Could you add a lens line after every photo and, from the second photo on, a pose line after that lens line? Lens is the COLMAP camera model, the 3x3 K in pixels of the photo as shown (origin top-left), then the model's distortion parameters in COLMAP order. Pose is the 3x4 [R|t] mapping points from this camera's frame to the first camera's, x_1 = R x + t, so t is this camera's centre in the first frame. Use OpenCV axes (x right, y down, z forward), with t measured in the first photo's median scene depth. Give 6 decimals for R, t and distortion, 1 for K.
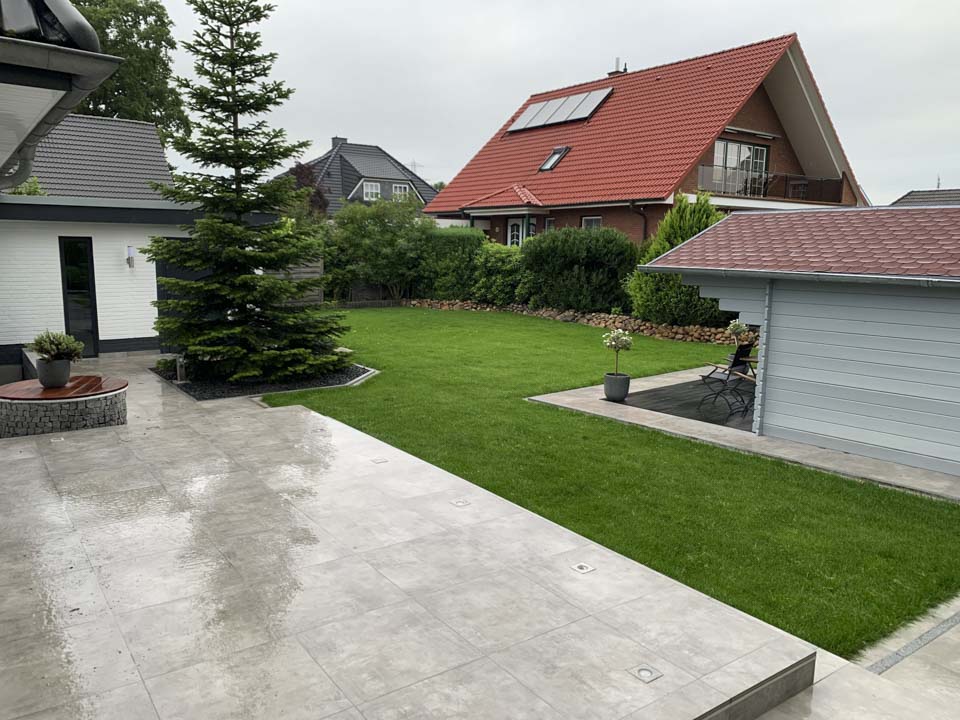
lens RADIAL K [[723.2, 0, 478.9], [0, 723.2, 368.1], [0, 0, 1]] dist [0.035270, -0.027698]
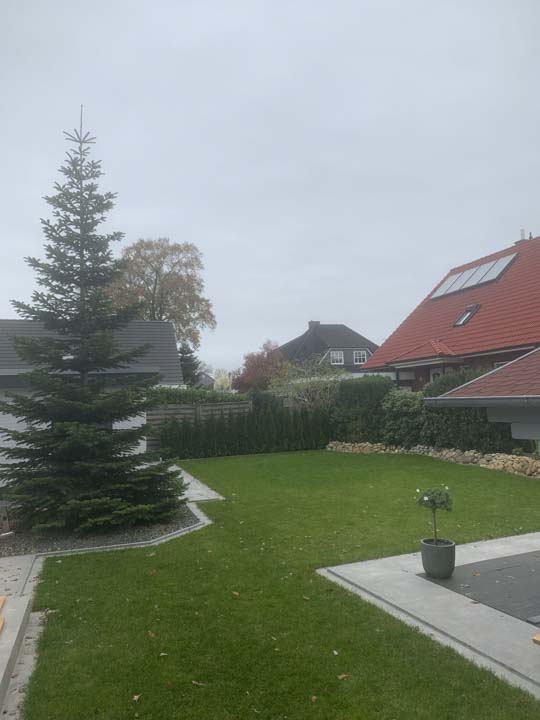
lens RADIAL K [[542.4, 0, 267.4], [0, 542.4, 352.5], [0, 0, 1]] dist [0.035270, -0.027698]
pose [[0.944997, -0.072860, -0.318860, 0.081457], [-0.010500, 0.967613, -0.252218, -0.013306], [0.326909, 0.241694, 0.913627, 0.135054]]
